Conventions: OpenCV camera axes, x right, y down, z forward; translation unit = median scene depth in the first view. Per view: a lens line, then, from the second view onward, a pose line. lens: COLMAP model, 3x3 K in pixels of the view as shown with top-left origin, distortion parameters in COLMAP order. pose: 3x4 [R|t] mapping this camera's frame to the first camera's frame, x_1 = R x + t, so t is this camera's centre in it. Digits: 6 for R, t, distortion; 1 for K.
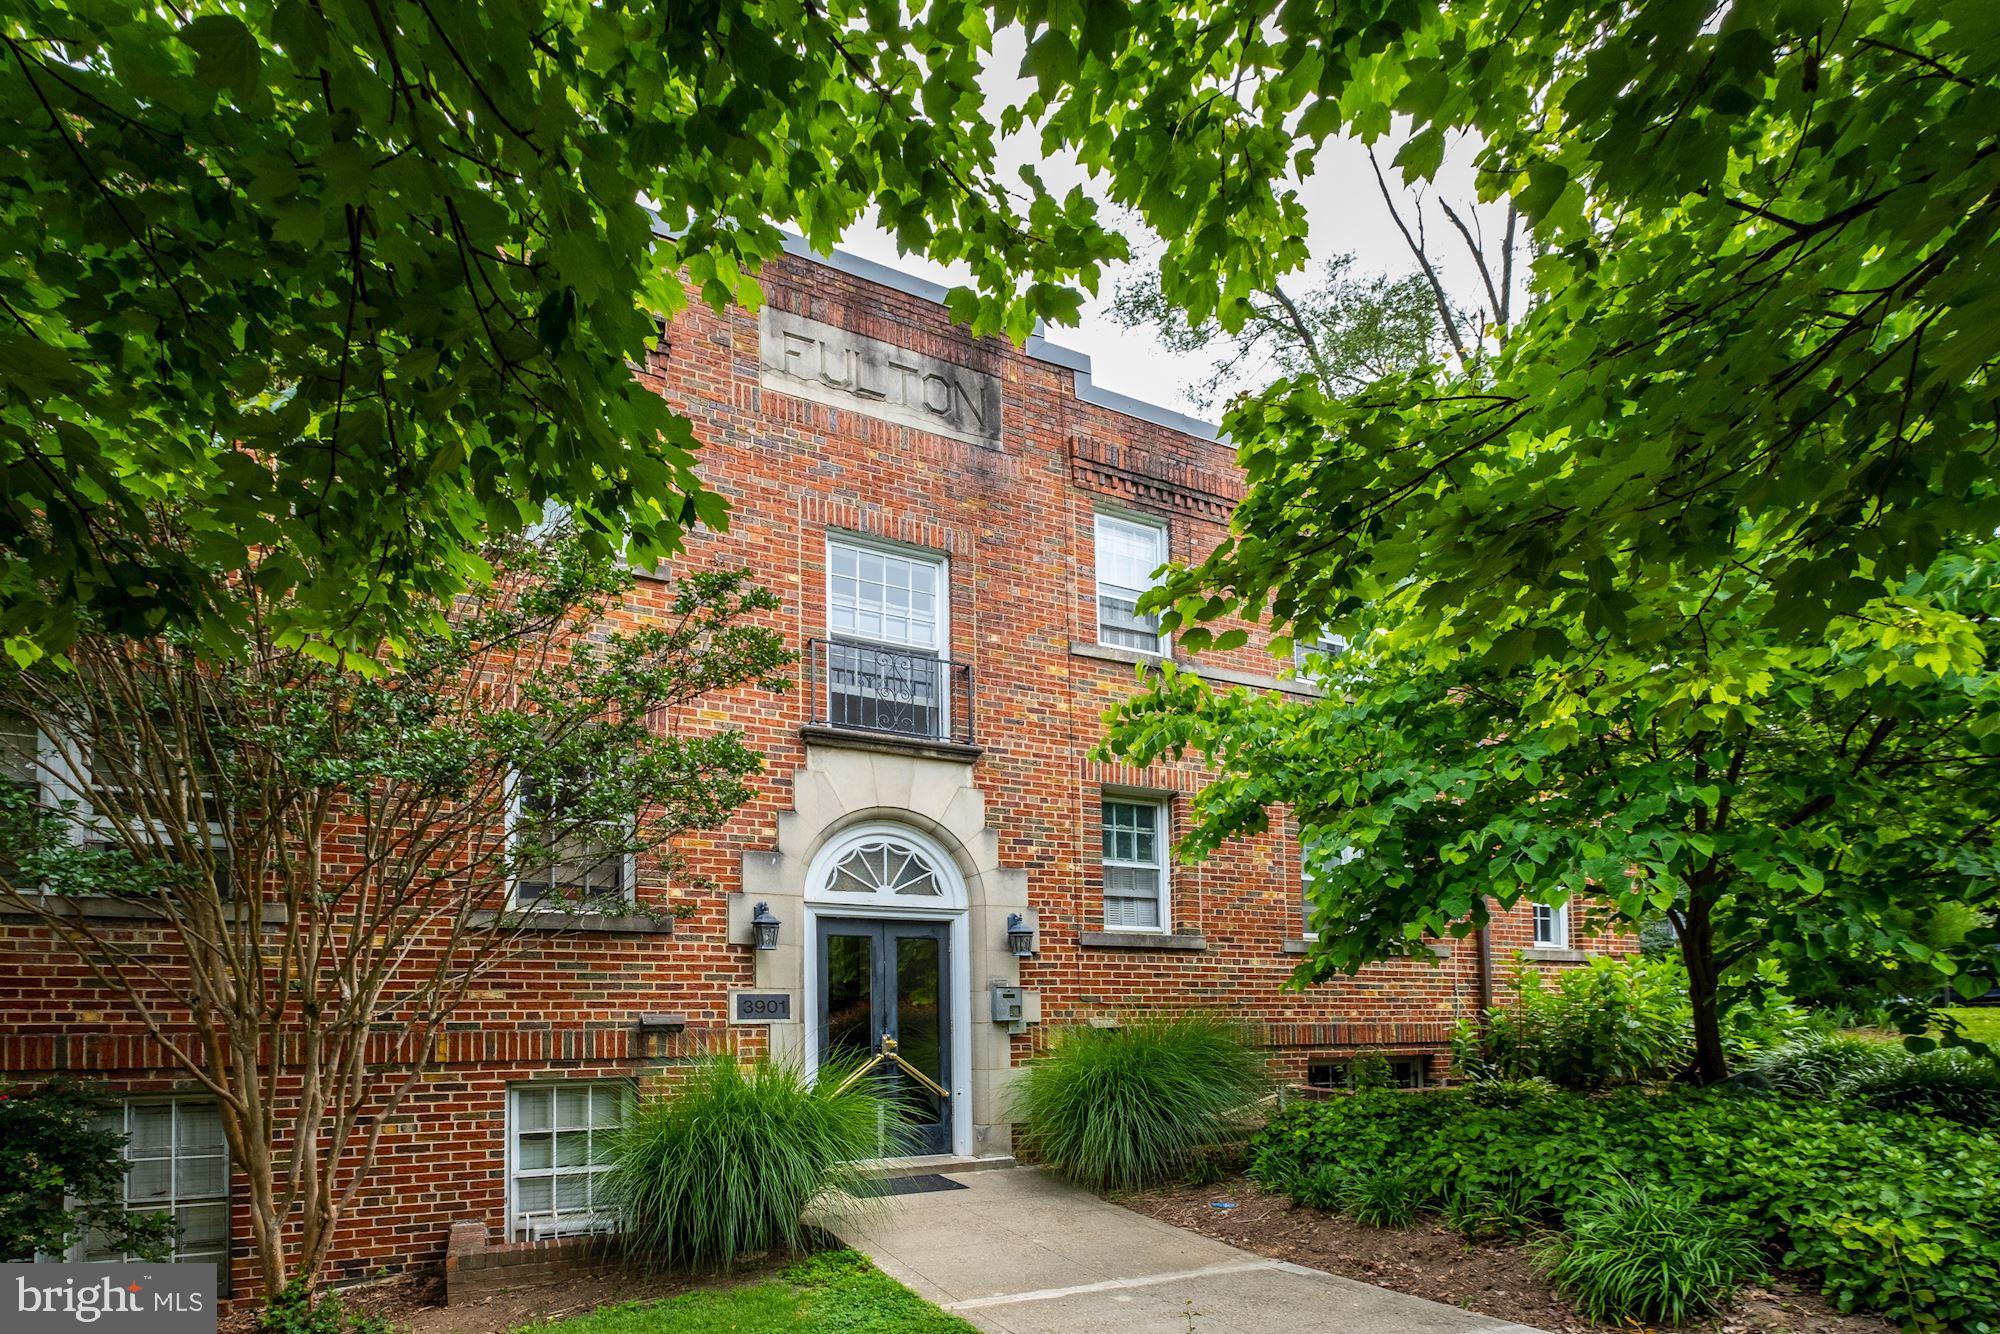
lens RADIAL K [[1220.8, 0, 1000.0], [0, 1220.8, 667.0], [0, 0, 1]] dist [0.009318, -0.019911]
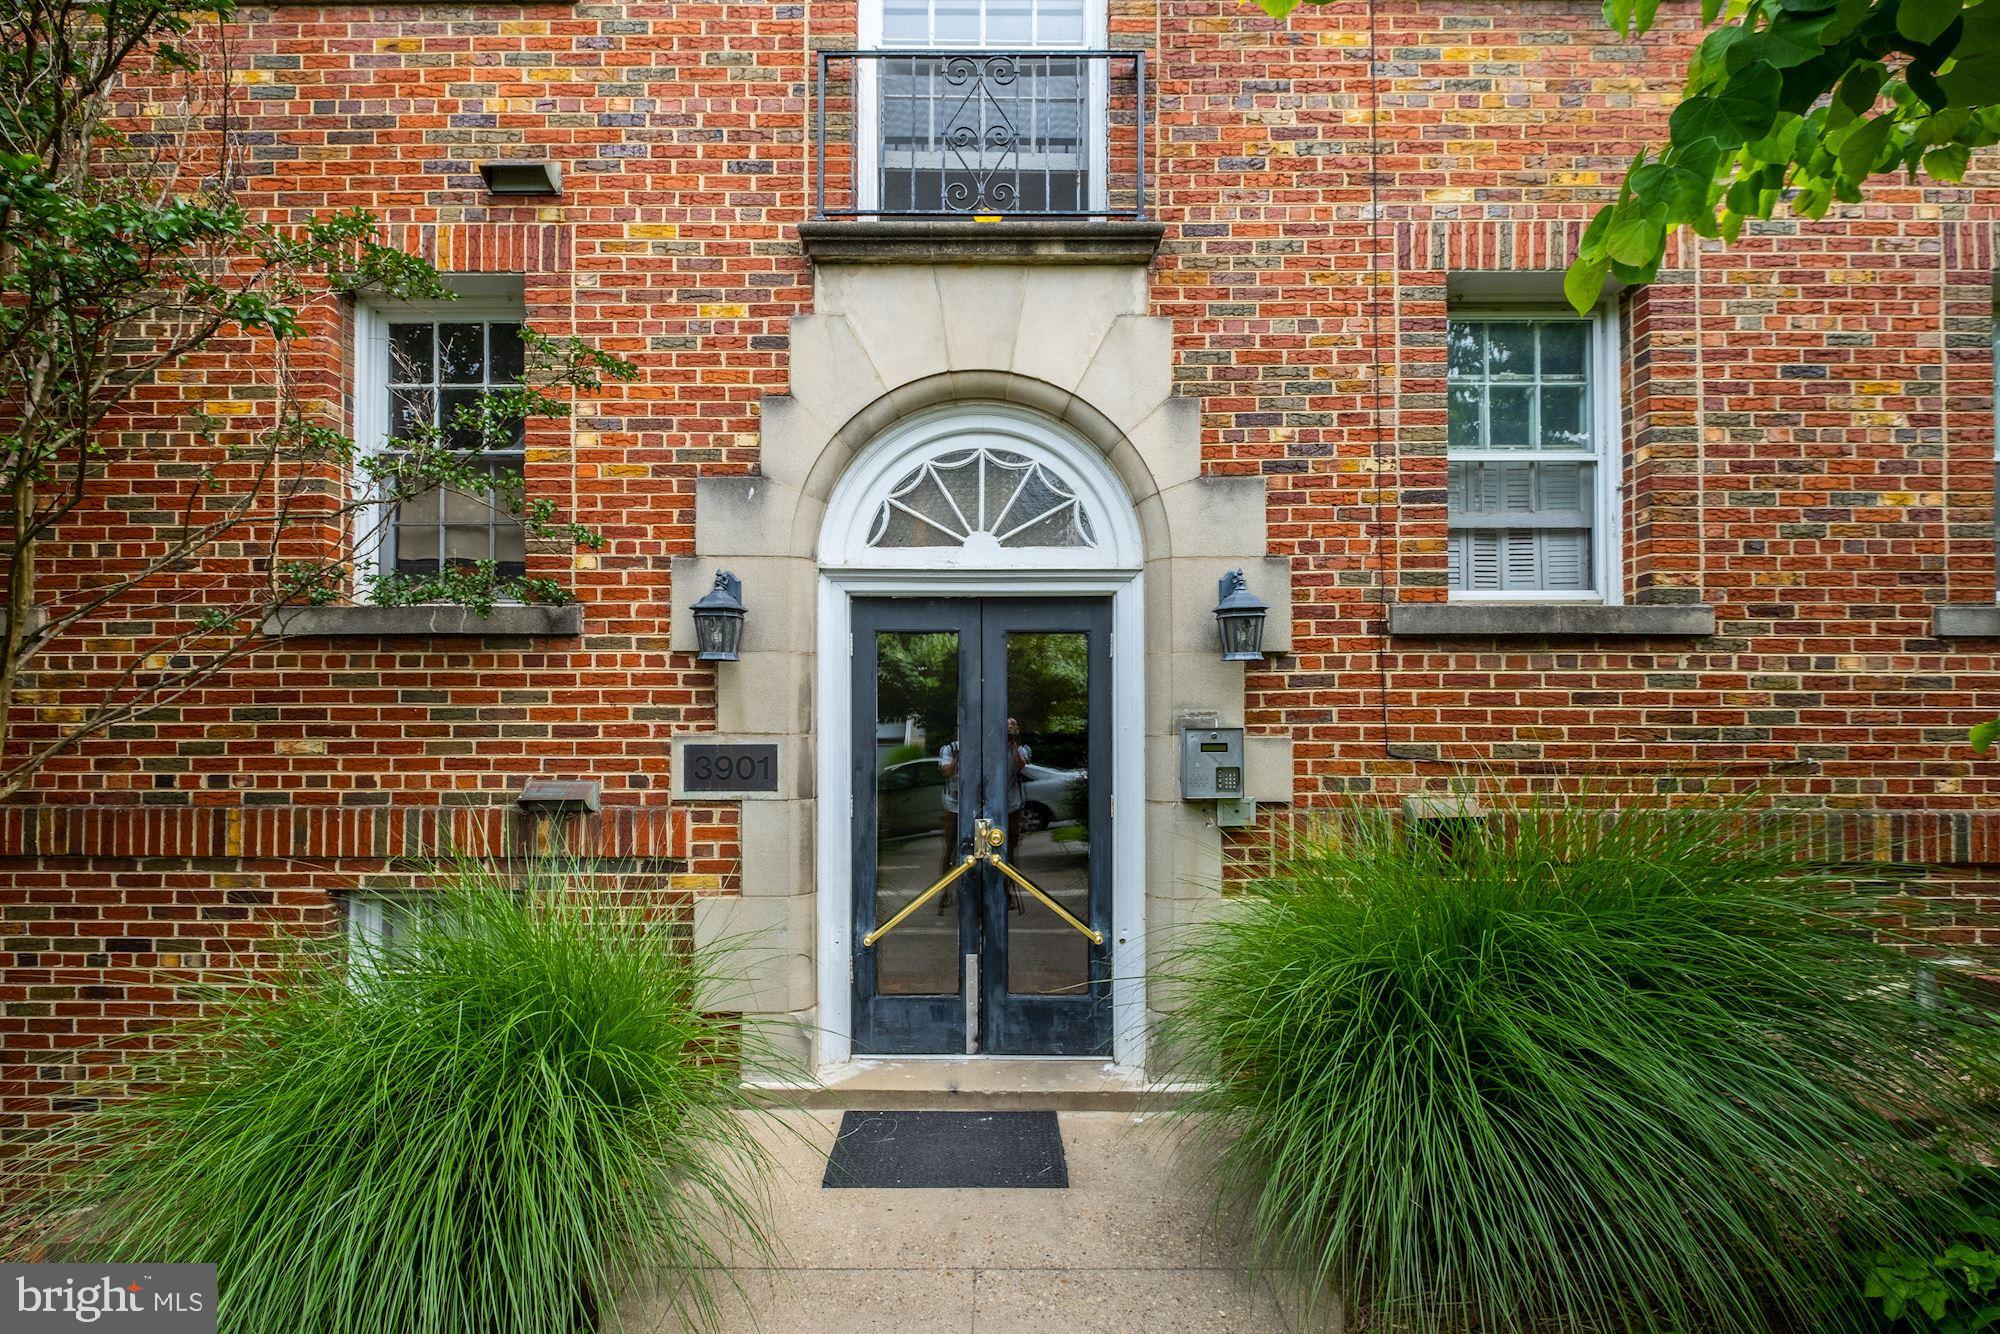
lens RADIAL K [[1220.8, 0, 1000.0], [0, 1220.8, 667.0], [0, 0, 1]] dist [0.009318, -0.019911]
pose [[0.926825, -0.022532, -0.374816, 0.101182], [0.105371, 0.973696, 0.202023, 0.134697], [0.360405, -0.226735, 0.904820, 0.545455]]
